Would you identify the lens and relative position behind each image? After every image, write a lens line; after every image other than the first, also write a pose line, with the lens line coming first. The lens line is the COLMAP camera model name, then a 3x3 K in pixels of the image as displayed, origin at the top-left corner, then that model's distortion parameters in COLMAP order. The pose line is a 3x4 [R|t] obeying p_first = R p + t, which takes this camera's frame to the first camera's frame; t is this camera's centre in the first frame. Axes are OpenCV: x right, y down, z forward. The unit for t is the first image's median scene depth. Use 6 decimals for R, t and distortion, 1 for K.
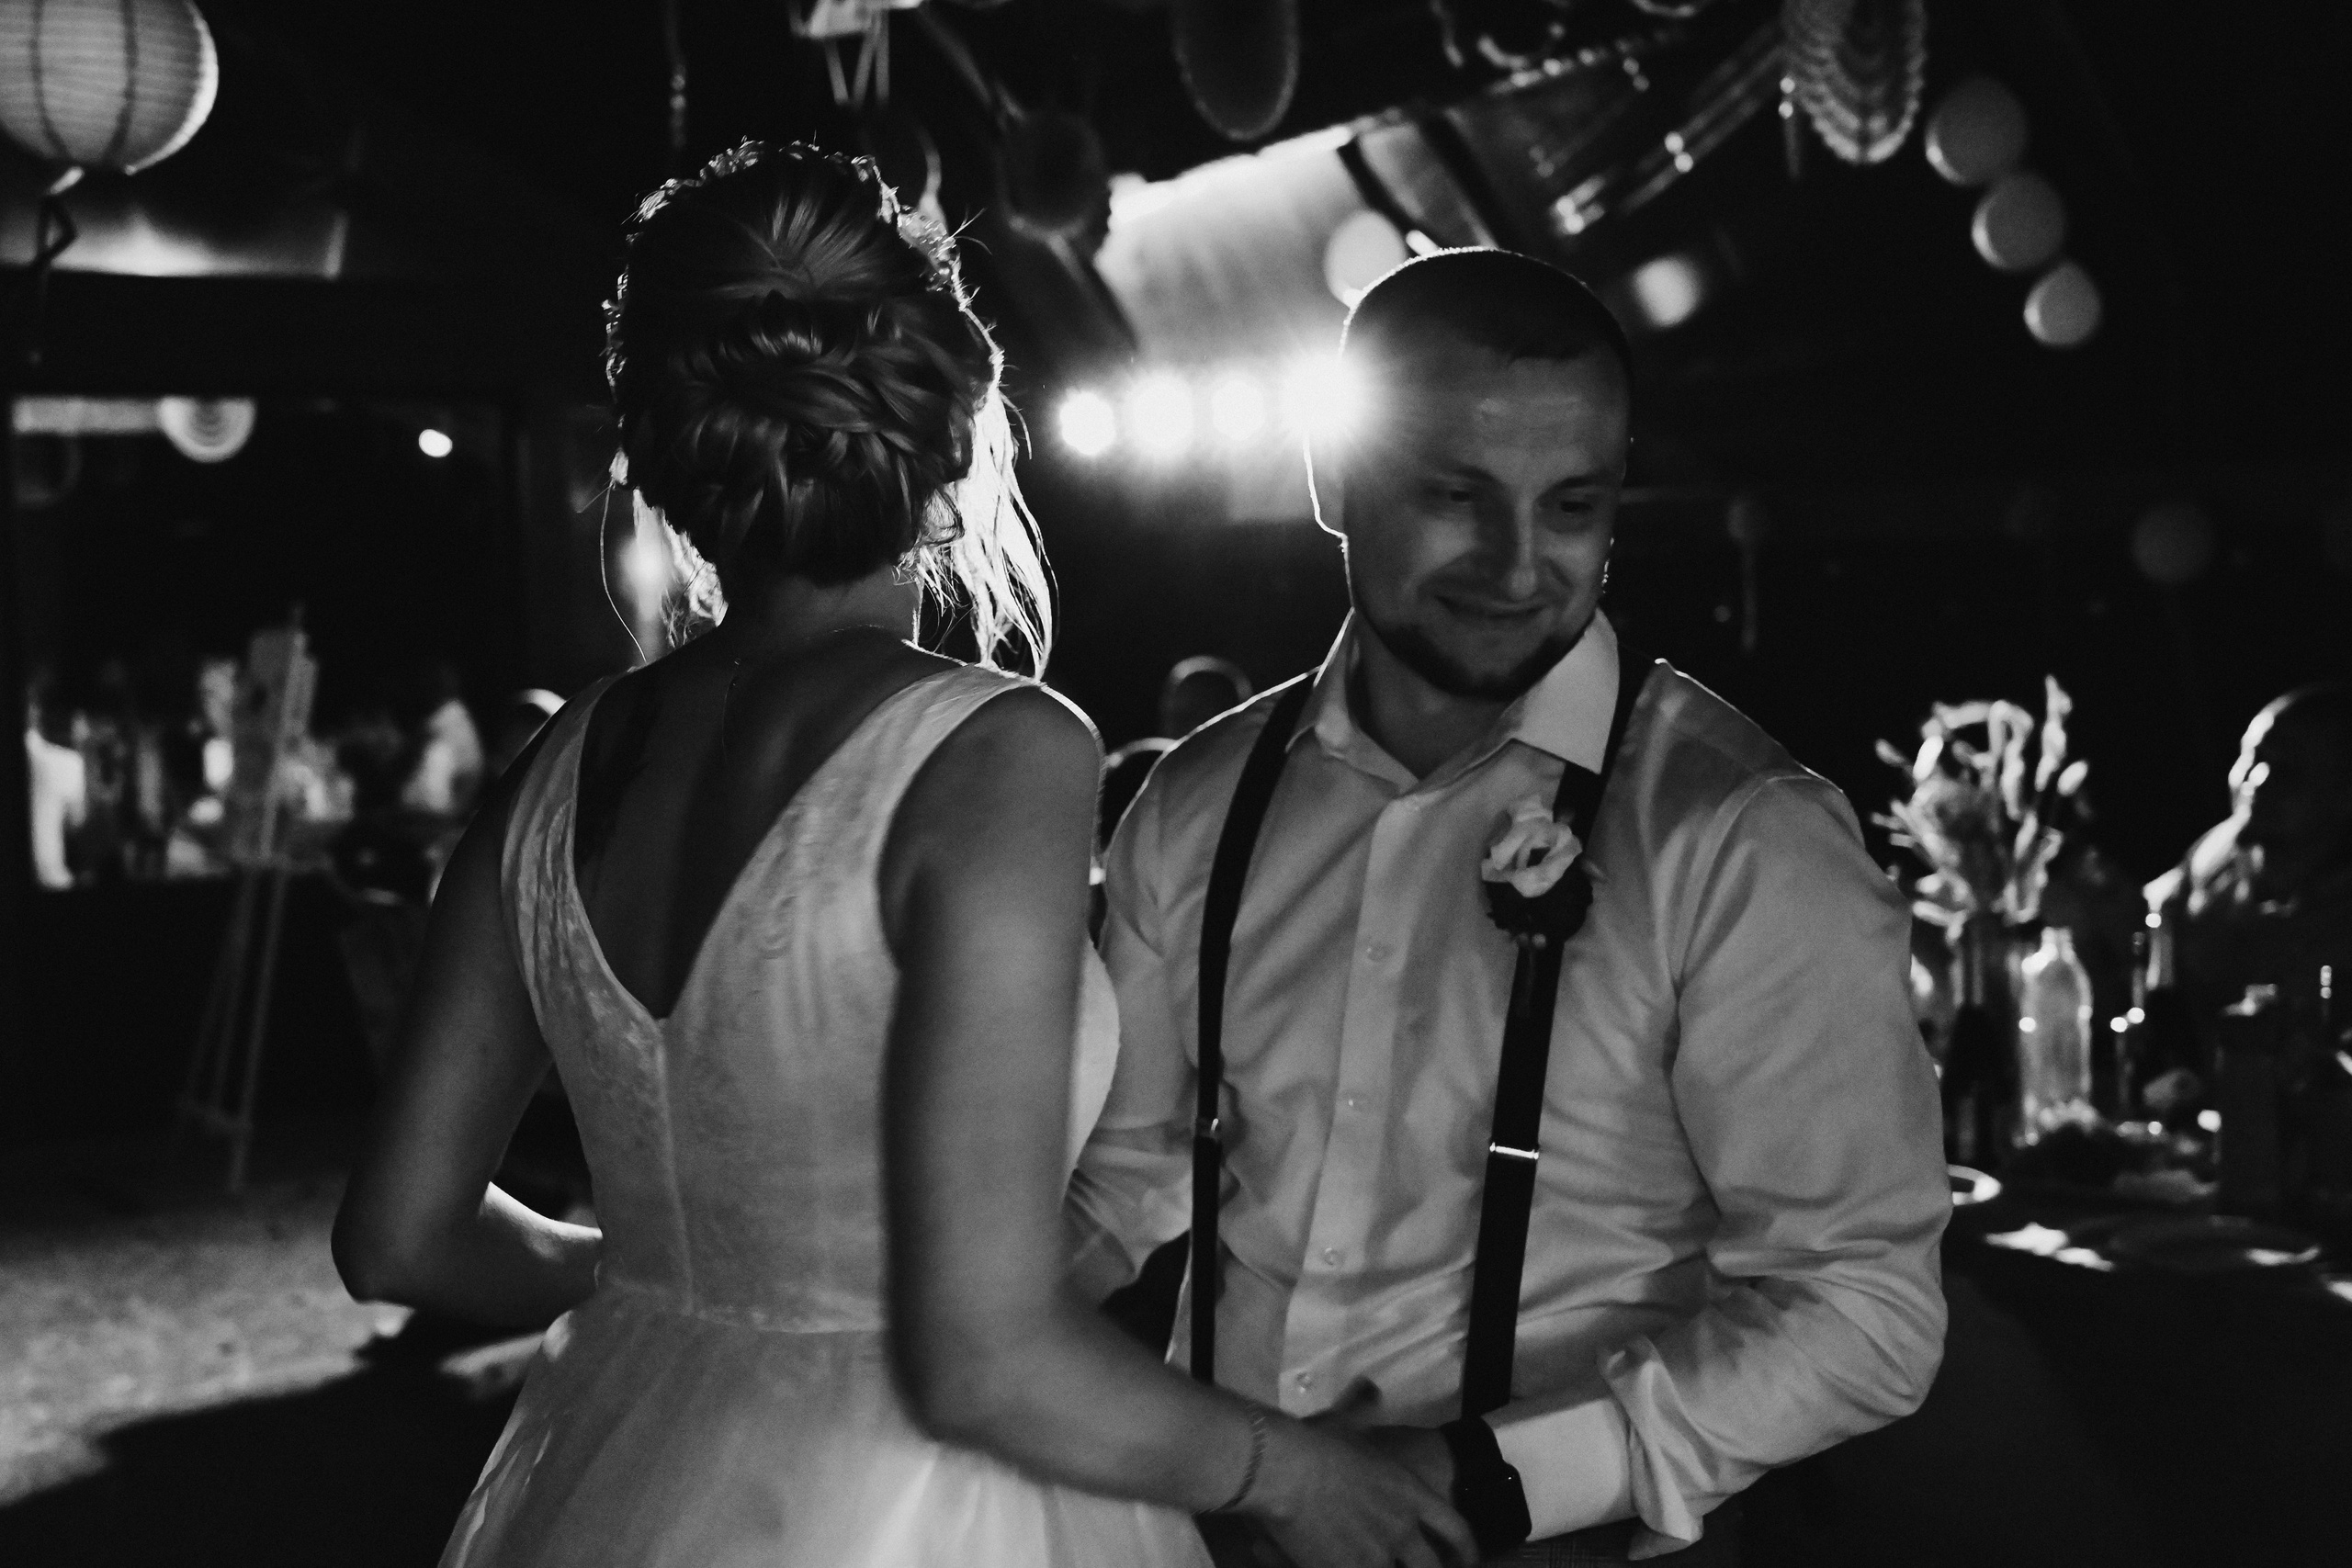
lens RADIAL K [[3030.9, 0, 1144.8], [0, 3030.9, 775.7], [0, 0, 1]] dist [0.013593, -0.026391]
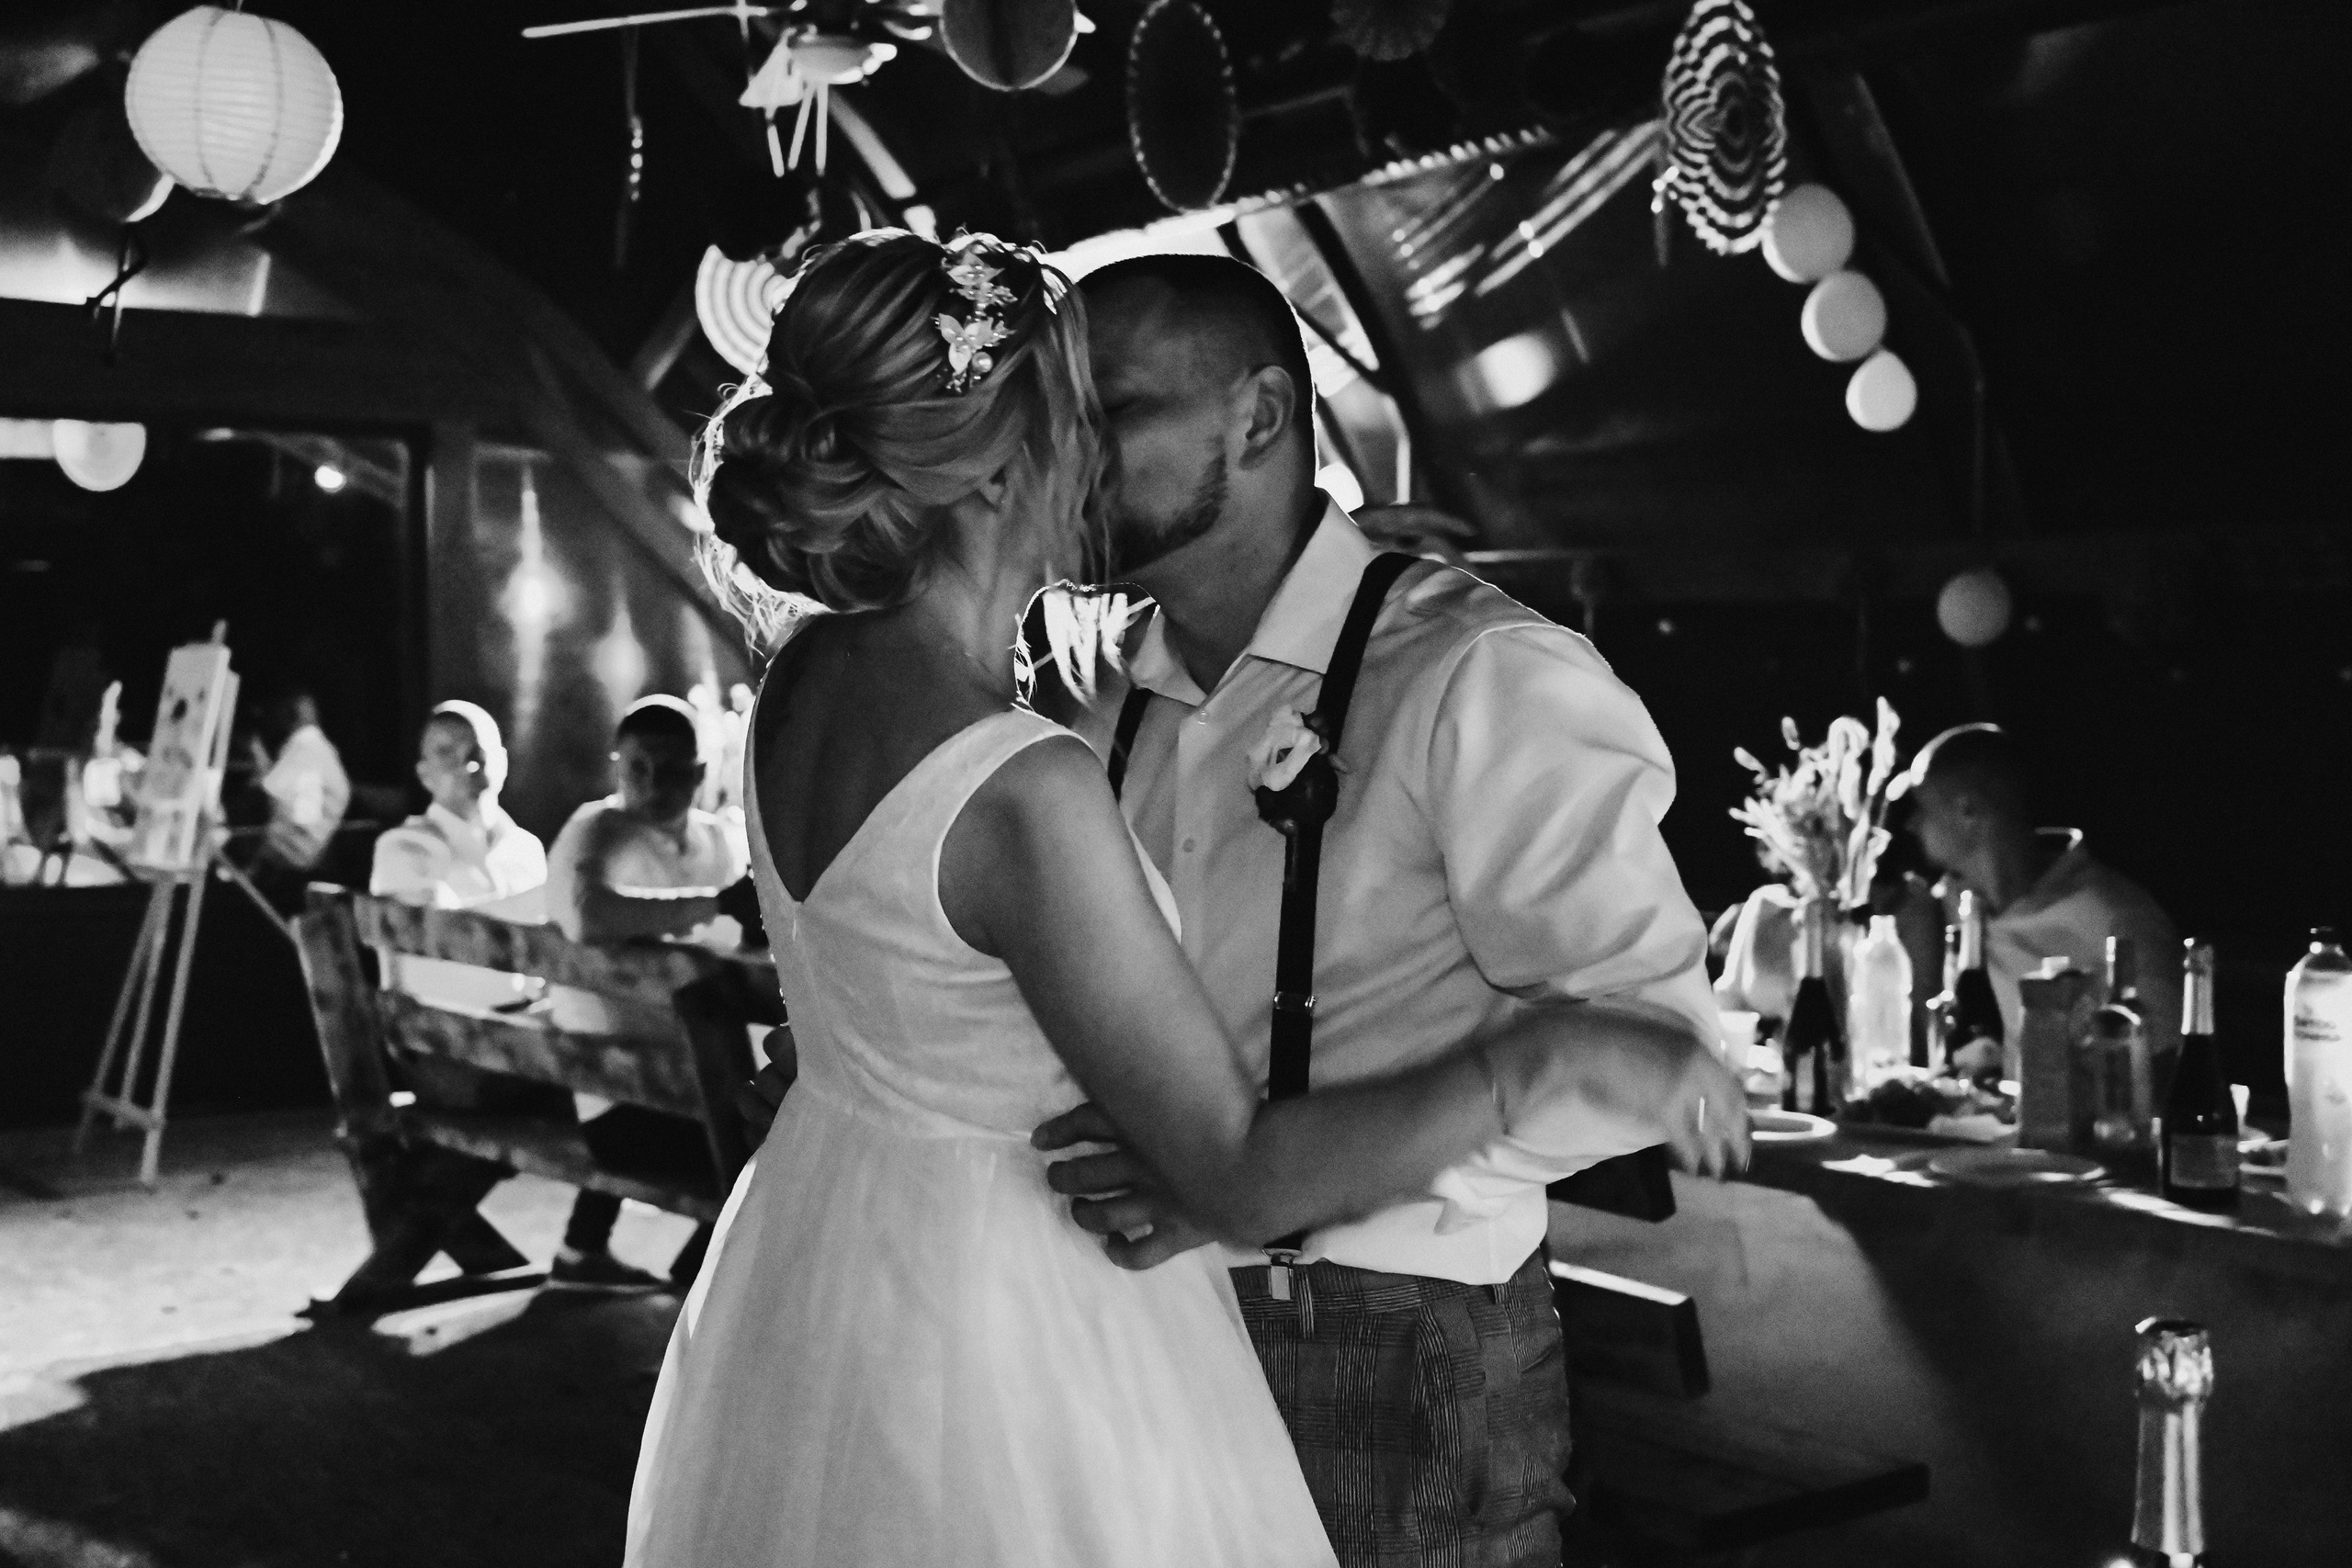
lens RADIAL K [[3030.9, 0, 1144.8], [0, 3030.9, 775.7], [0, 0, 1]] dist [0.013593, -0.026391]
pose [[0.997419, 0.026013, 0.066920, -0.059359], [-0.024322, 0.999367, -0.025967, 0.033343], [-0.067553, 0.024272, 0.997420, -0.137948]]
